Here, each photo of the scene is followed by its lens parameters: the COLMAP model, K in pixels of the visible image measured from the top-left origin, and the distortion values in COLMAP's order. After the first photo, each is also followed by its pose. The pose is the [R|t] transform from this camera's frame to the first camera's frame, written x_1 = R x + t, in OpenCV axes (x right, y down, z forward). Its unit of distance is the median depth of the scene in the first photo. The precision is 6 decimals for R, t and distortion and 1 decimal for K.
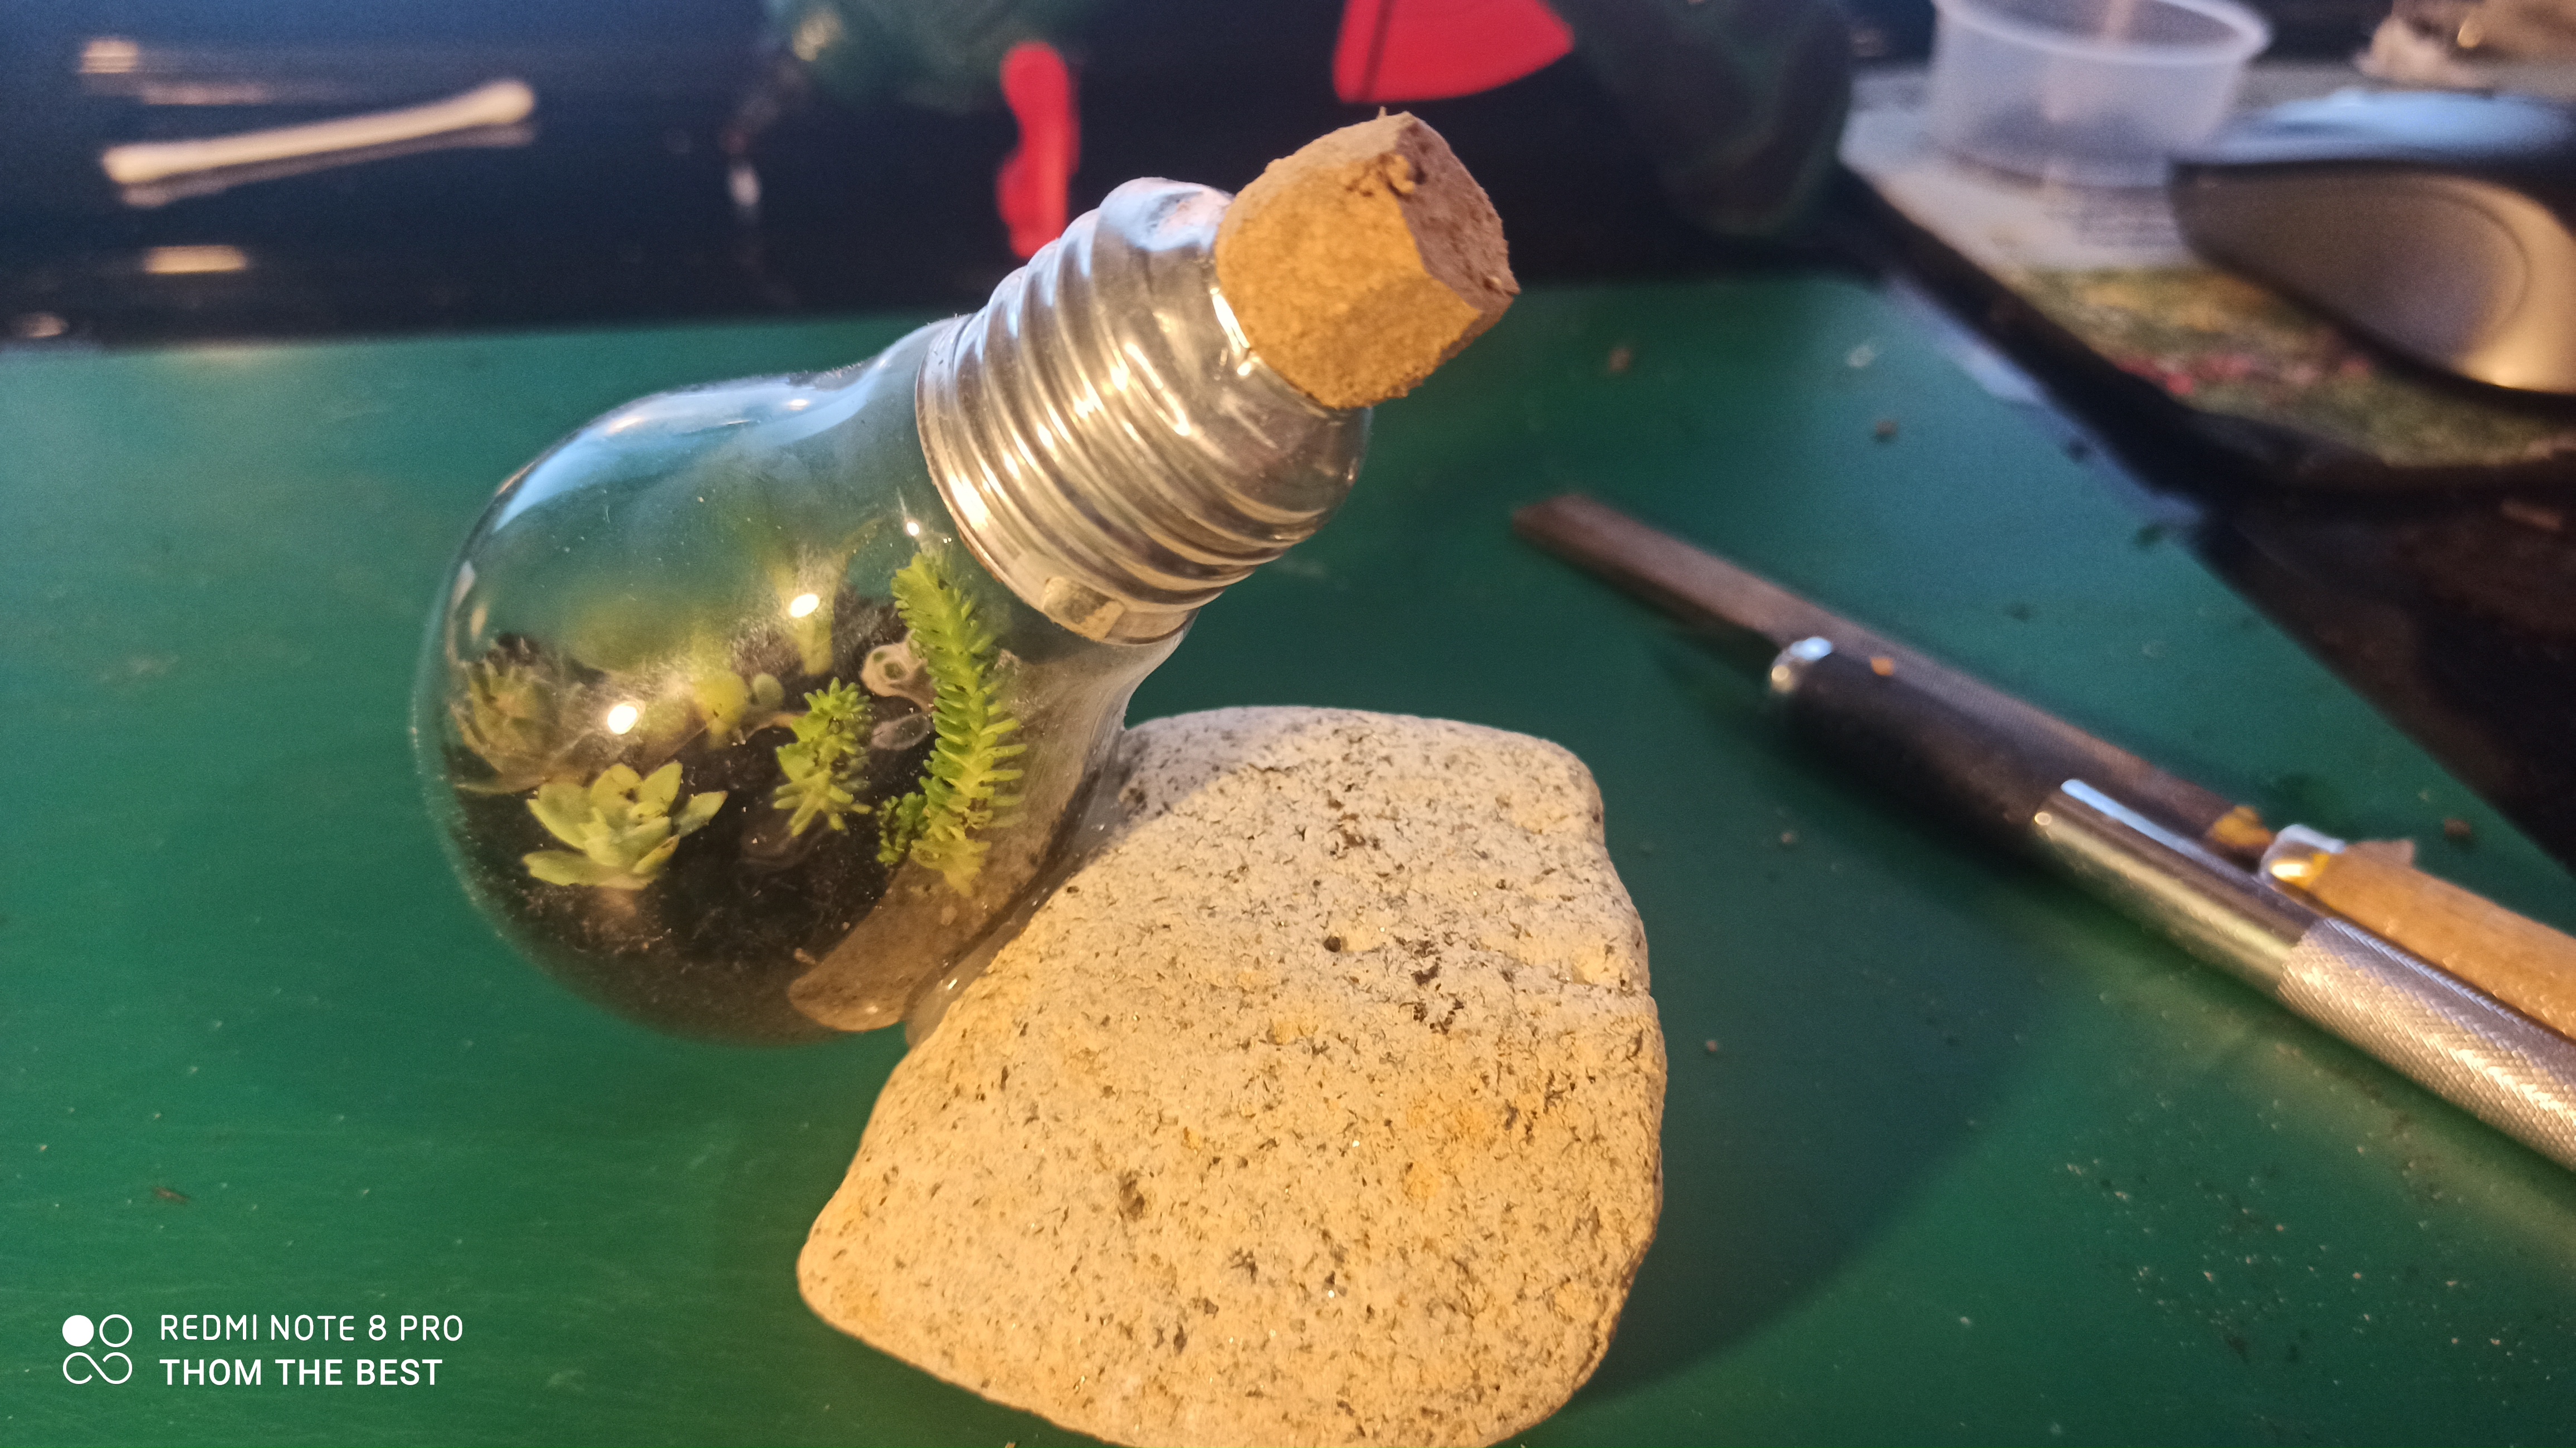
lens RADIAL K [[1988.1, 0, 1278.8], [0, 1988.1, 699.7], [0, 0, 1]] dist [0.005729, 0.000013]
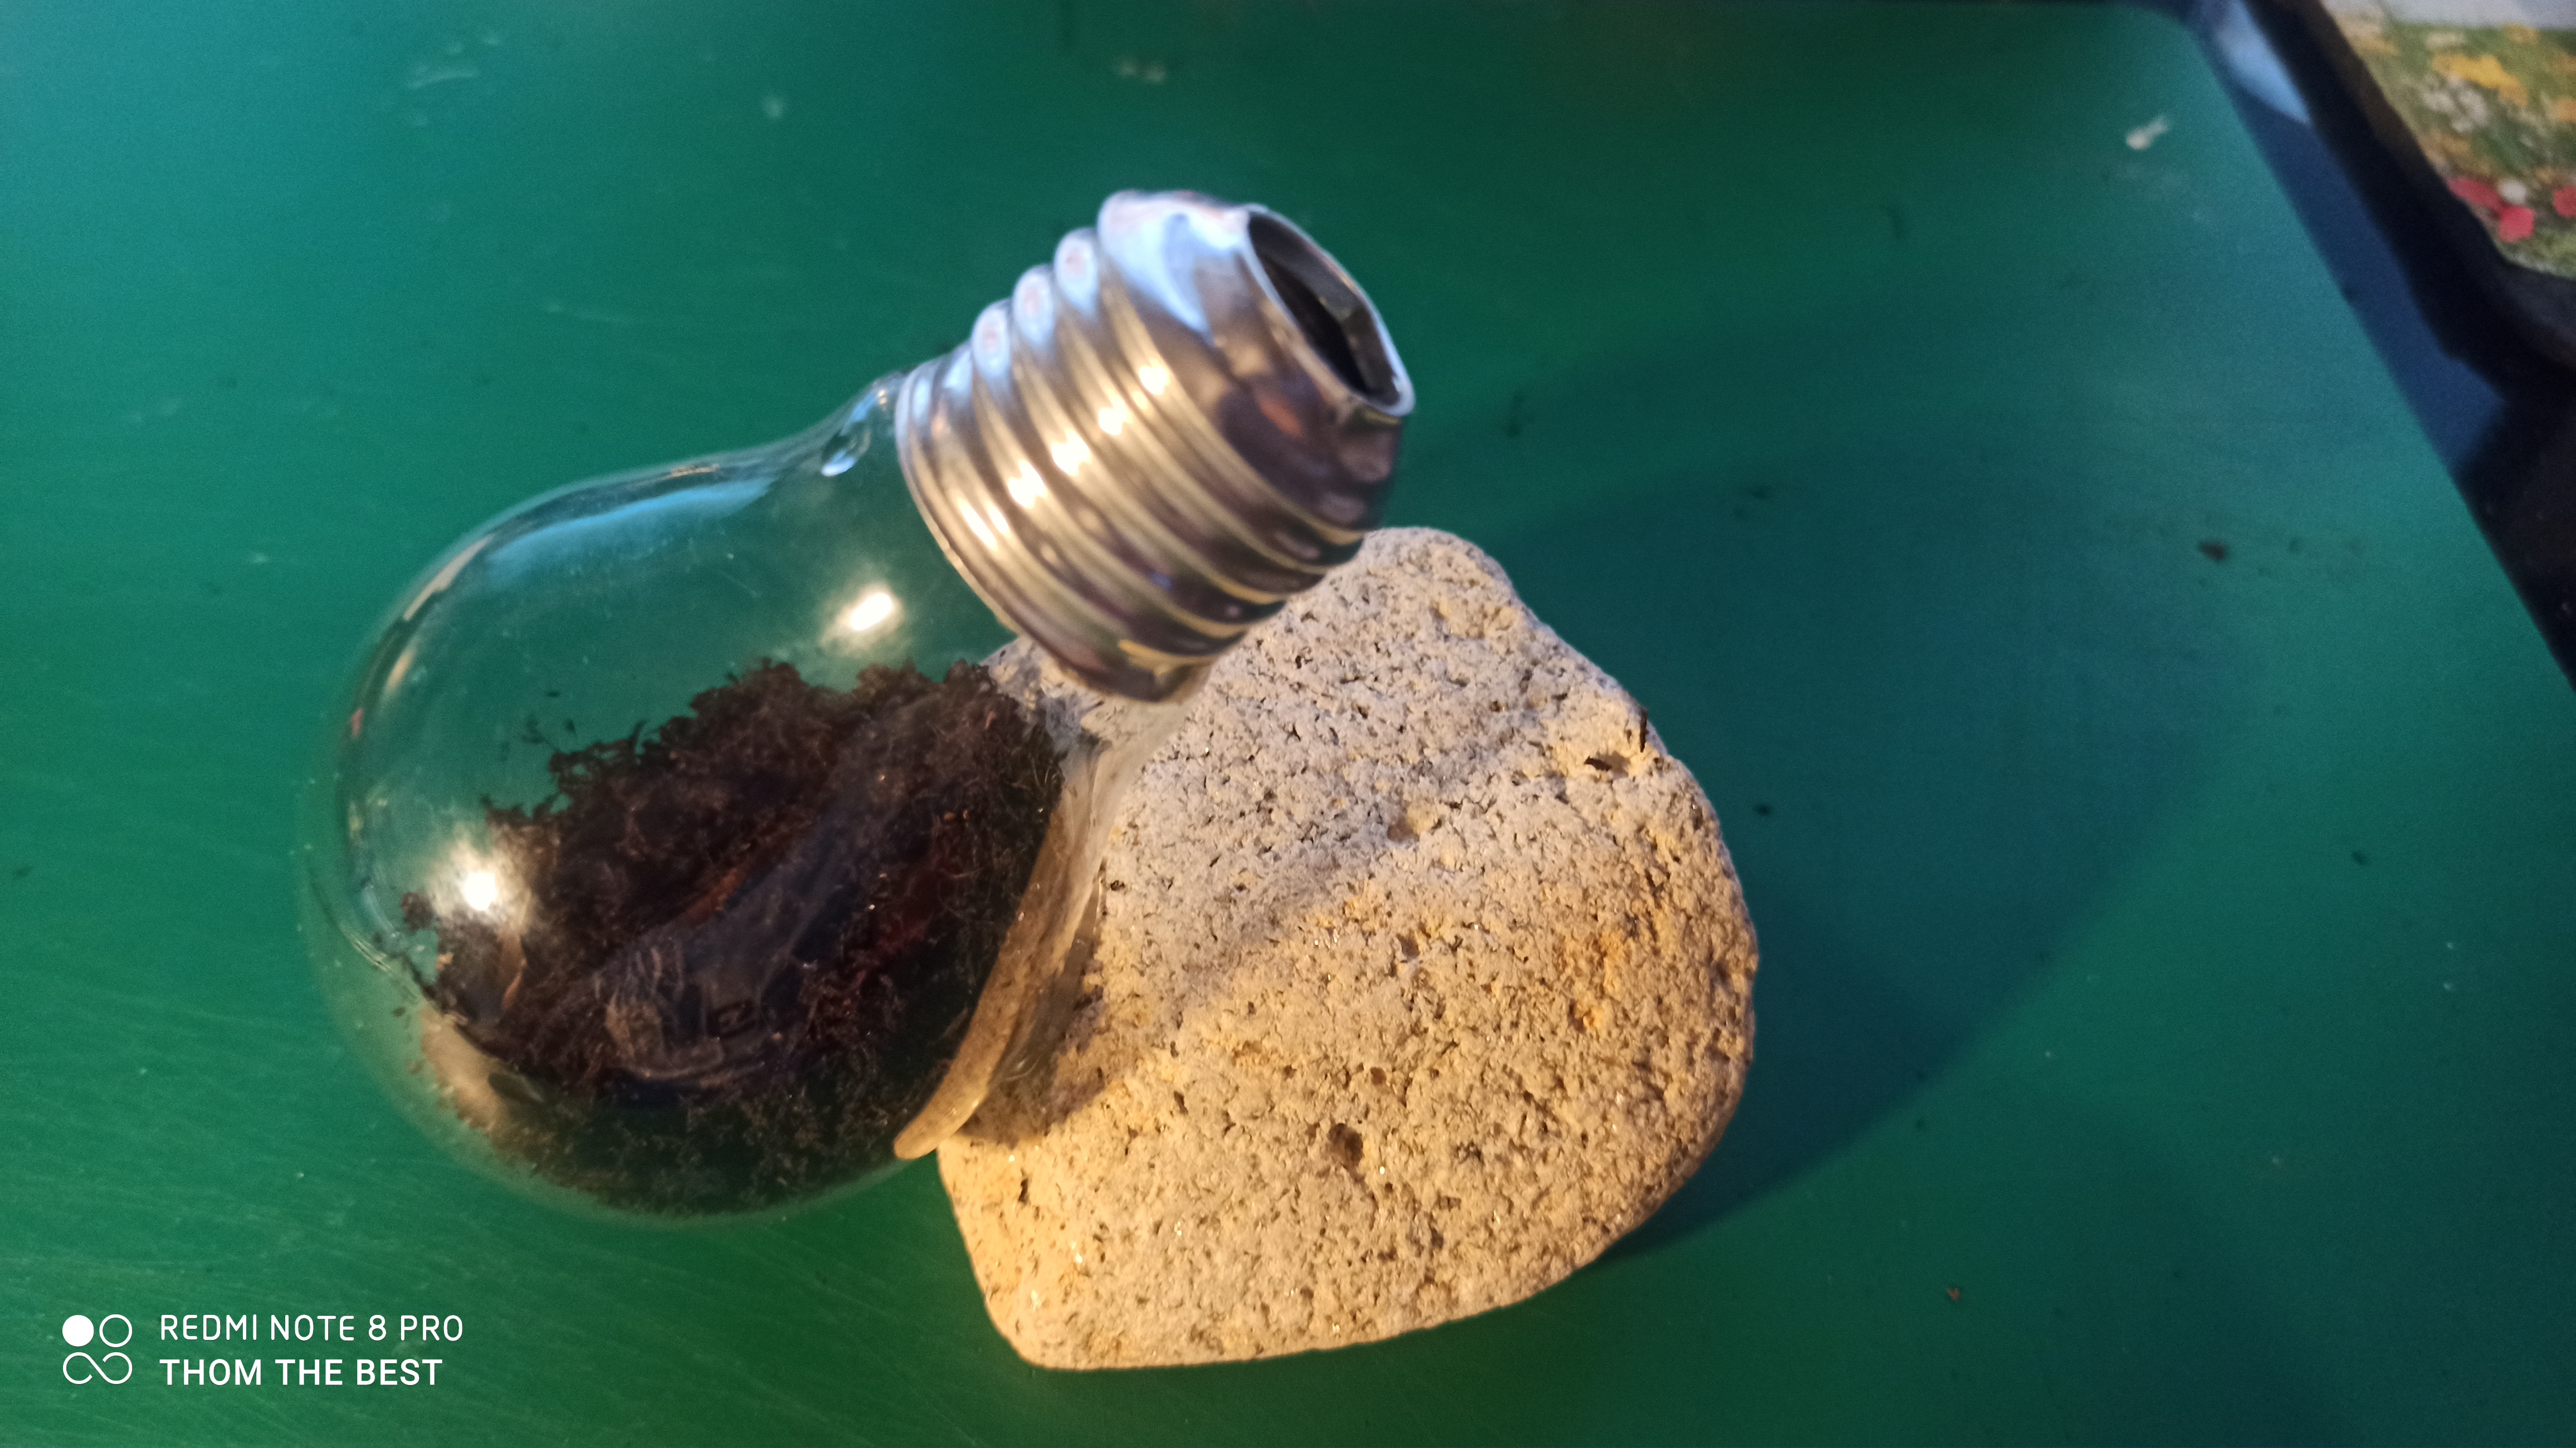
lens RADIAL K [[1988.1, 0, 1278.8], [0, 1988.1, 699.7], [0, 0, 1]] dist [0.005729, 0.000013]
pose [[0.853090, -0.406058, 0.327649, -0.350039], [0.286530, 0.889393, 0.356202, -0.338188], [-0.436048, -0.209991, 0.875081, 0.157177]]
